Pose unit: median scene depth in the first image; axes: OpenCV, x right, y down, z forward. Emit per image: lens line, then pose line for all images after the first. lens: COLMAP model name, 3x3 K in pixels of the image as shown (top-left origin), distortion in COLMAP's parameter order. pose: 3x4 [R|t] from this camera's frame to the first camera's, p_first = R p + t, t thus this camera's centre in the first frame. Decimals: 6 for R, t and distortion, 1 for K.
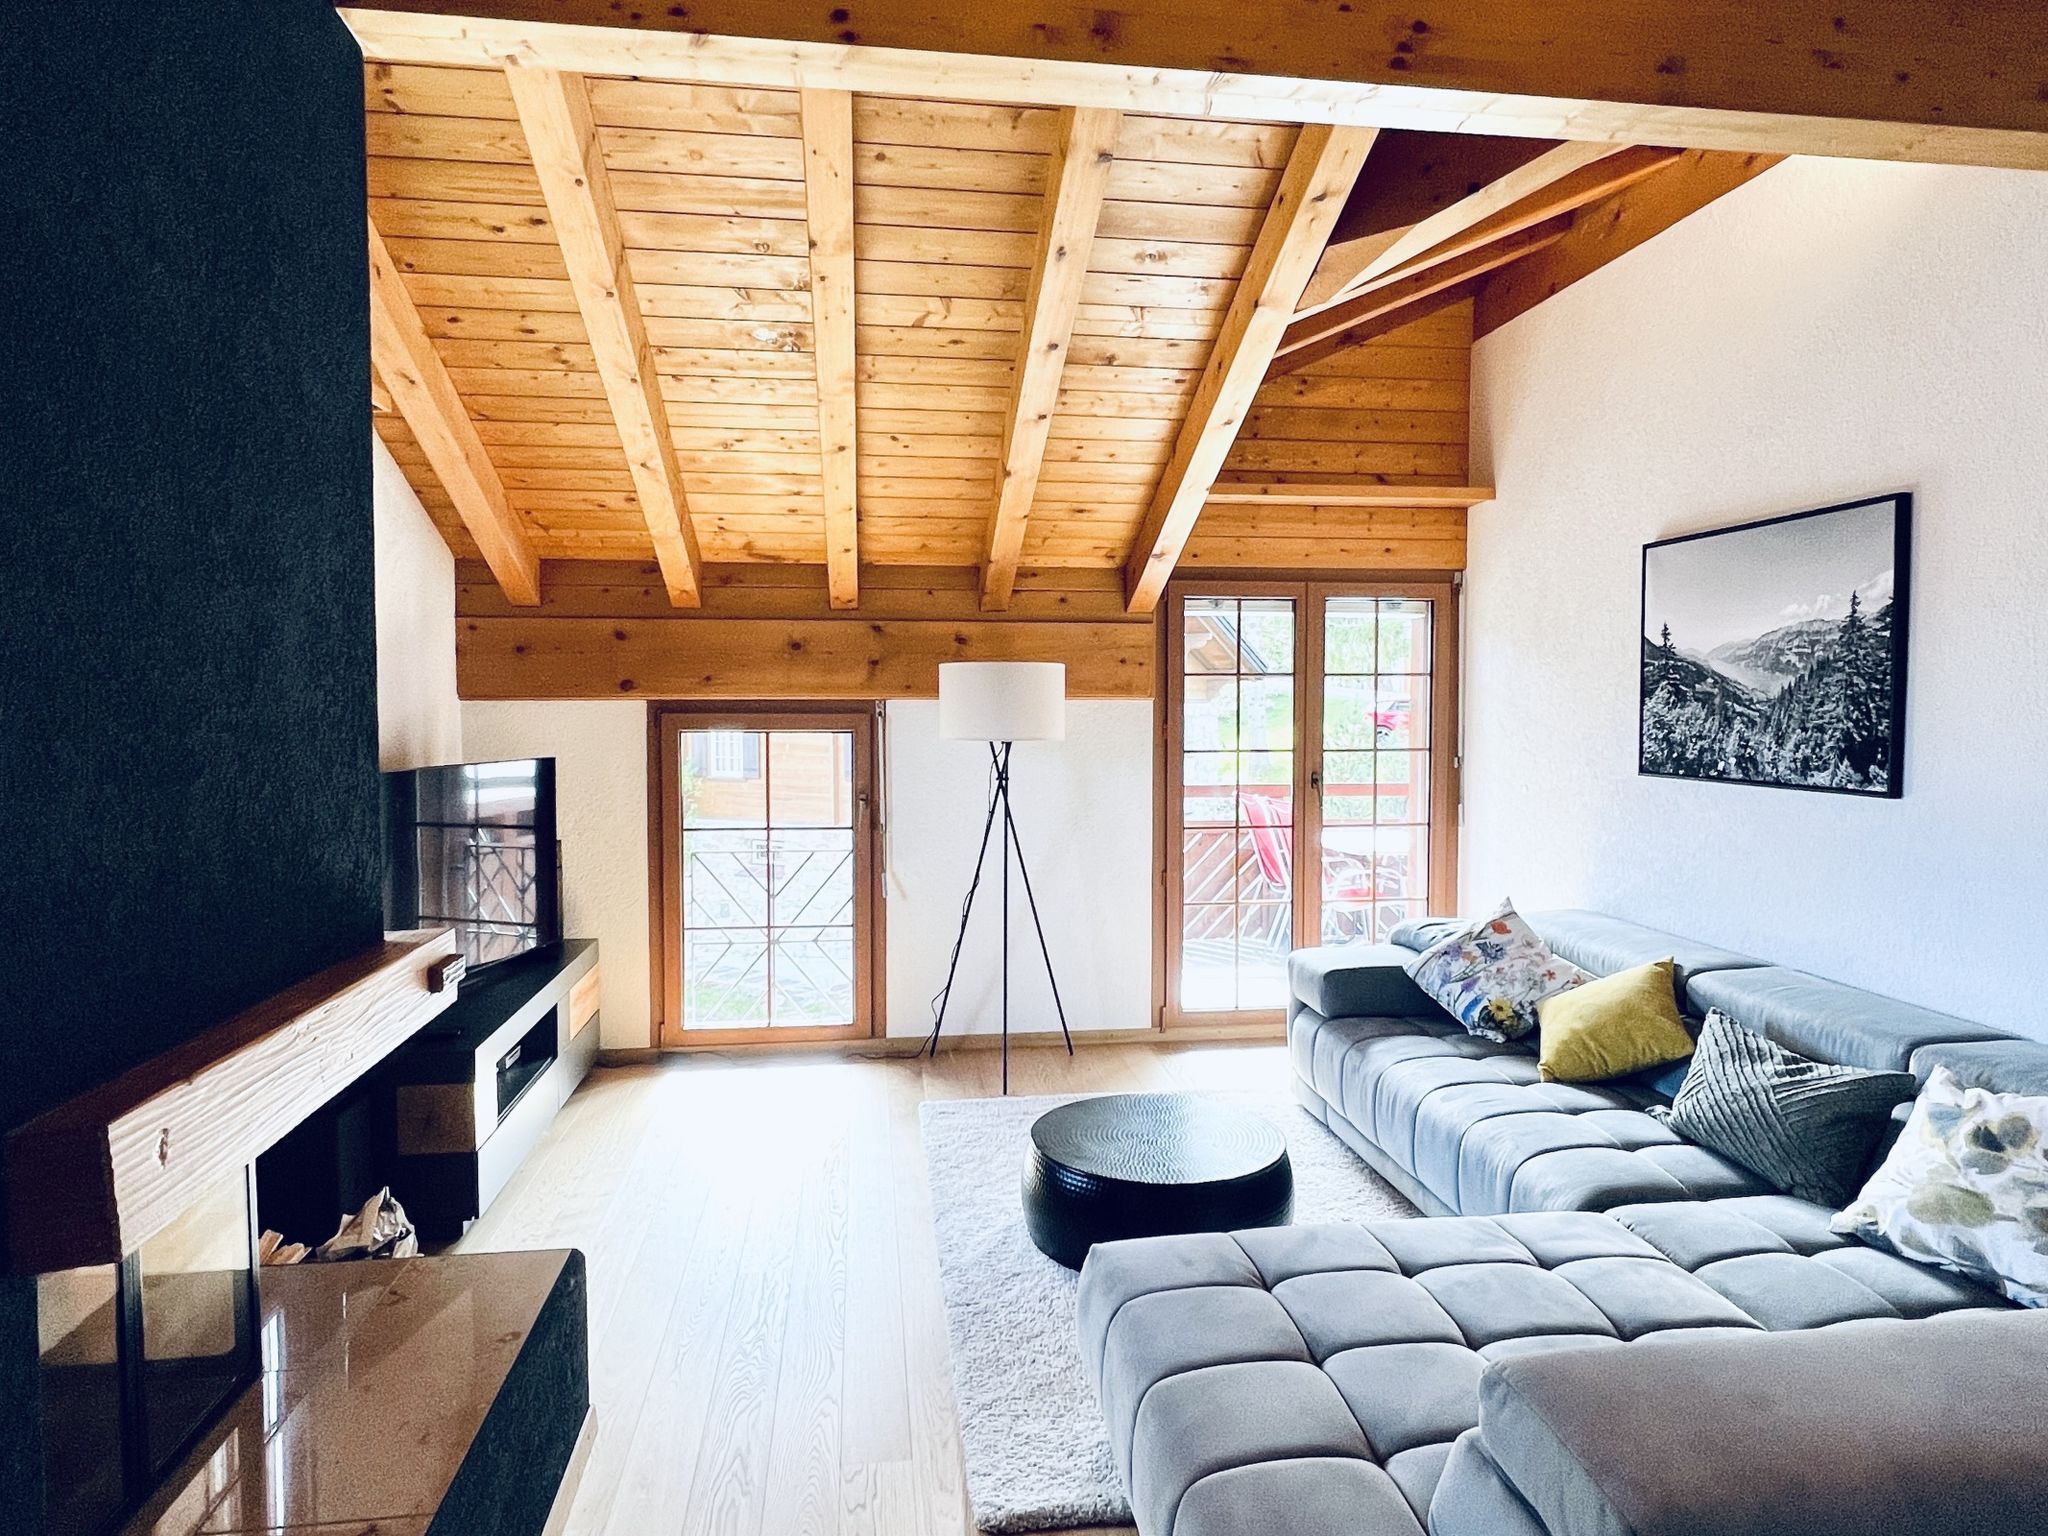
lens RADIAL K [[1242.4, 0, 1024.0], [0, 1242.4, 768.0], [0, 0, 1]] dist [-0.002078, -0.000772]
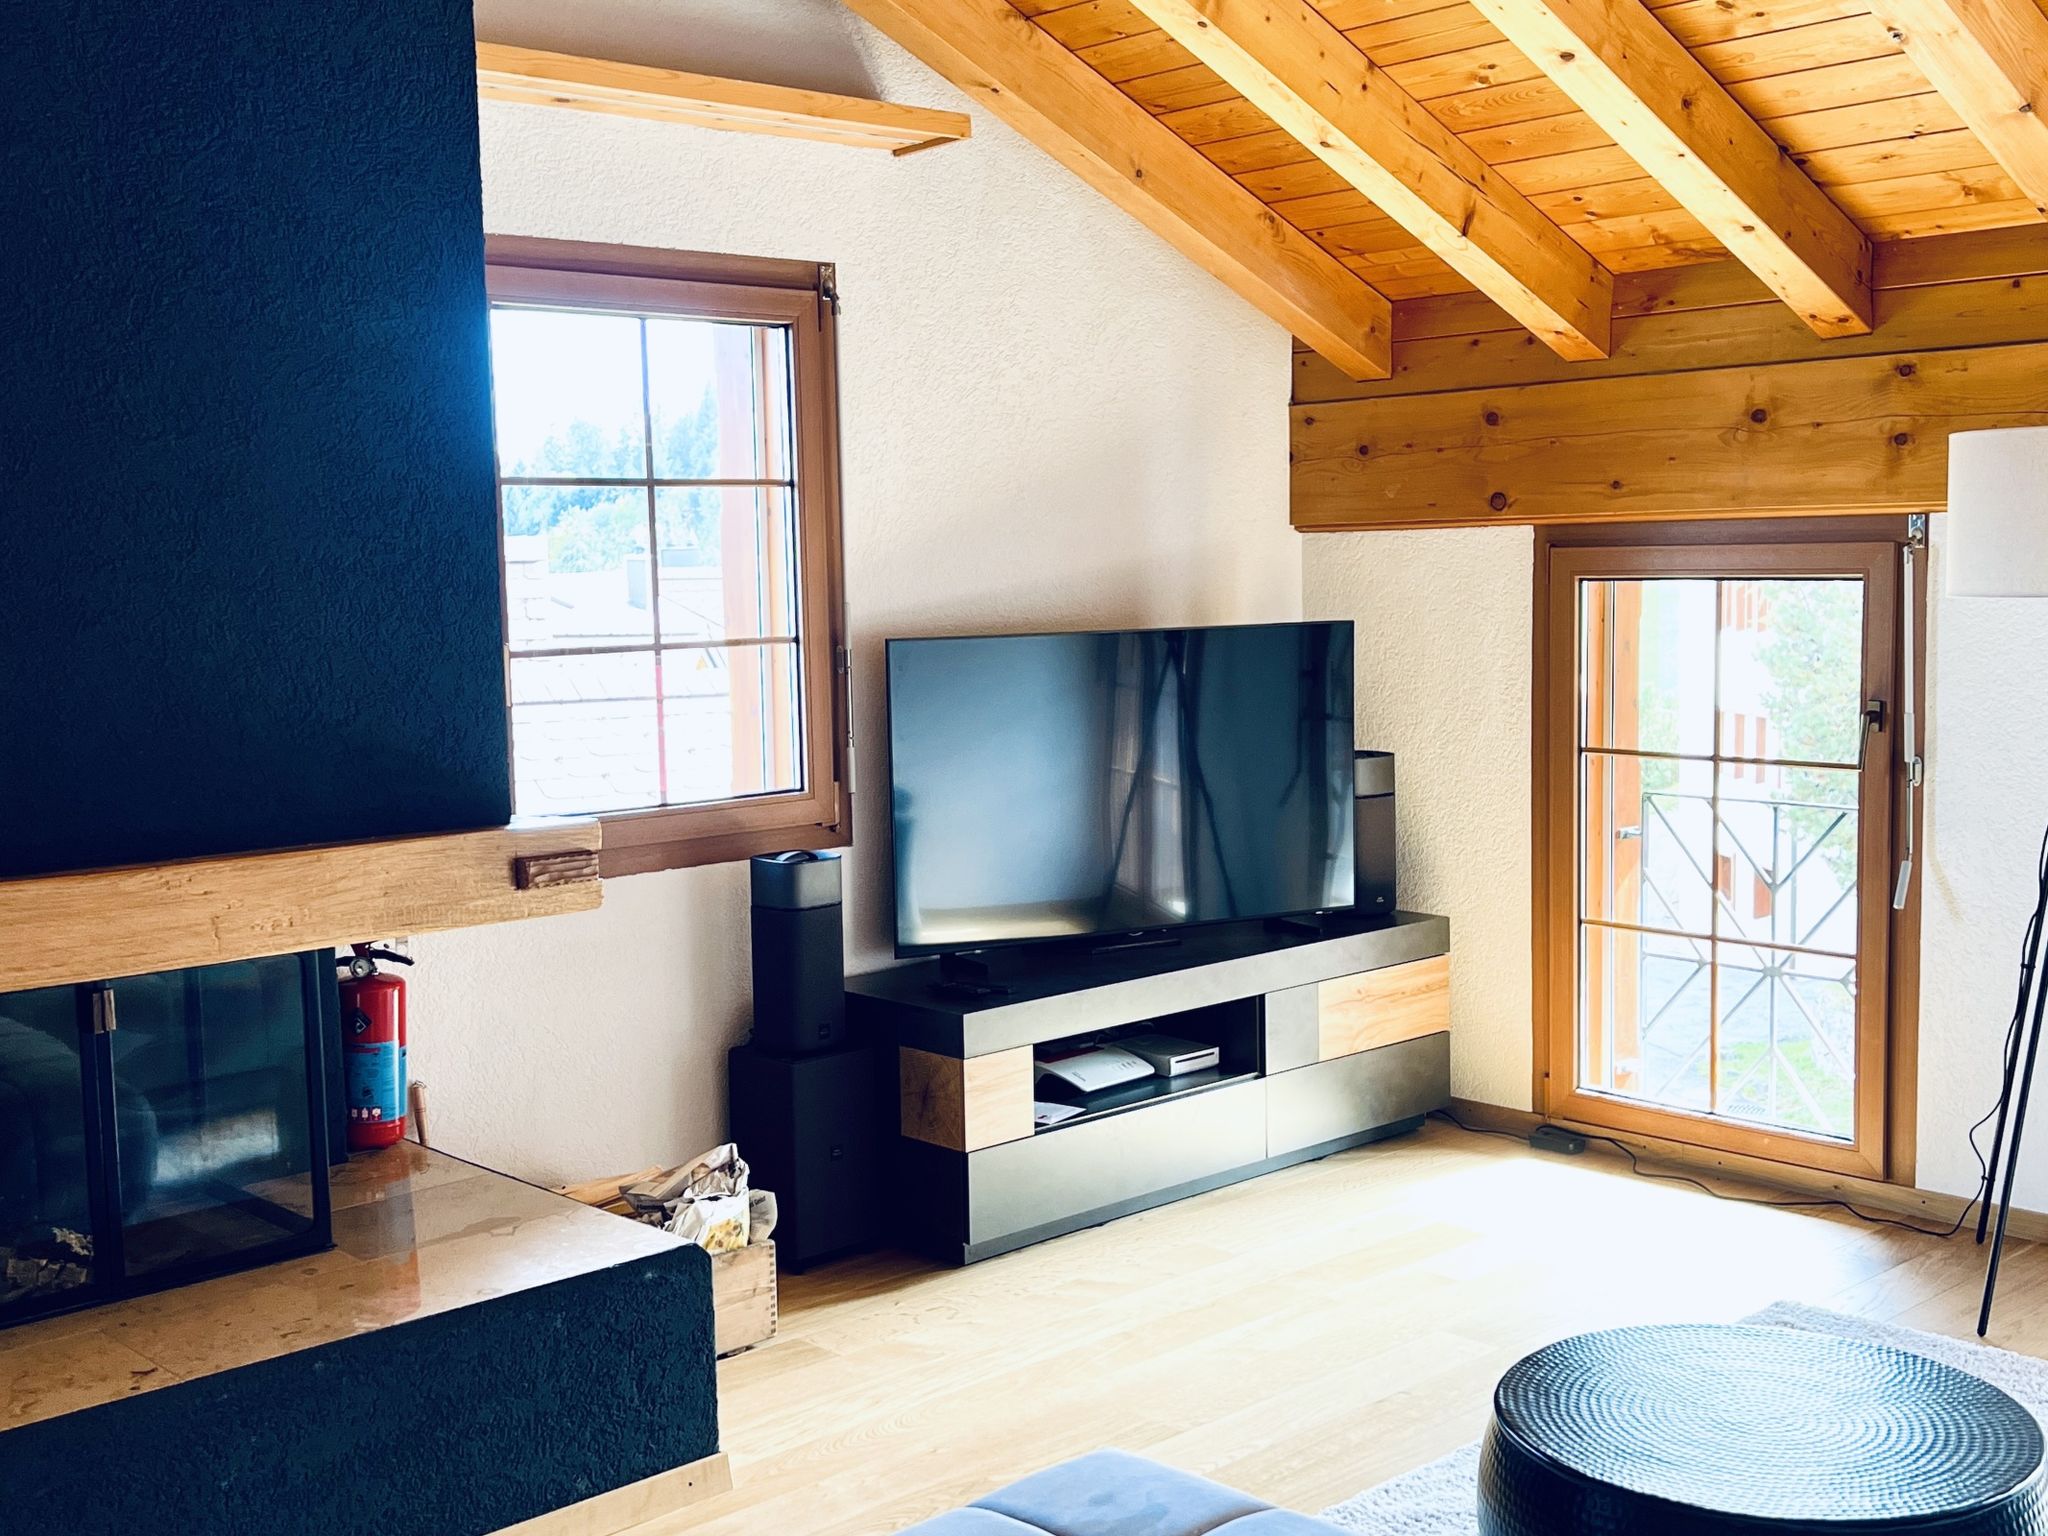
lens RADIAL K [[2327.1, 0, 1024.0], [0, 2327.1, 768.0], [0, 0, 1]] dist [0.078340, -0.037689]
pose [[0.573404, 0.063445, -0.816813, 0.465840], [-0.023780, 0.997866, 0.060815, -0.001718], [0.818928, -0.015448, 0.573688, 0.164894]]
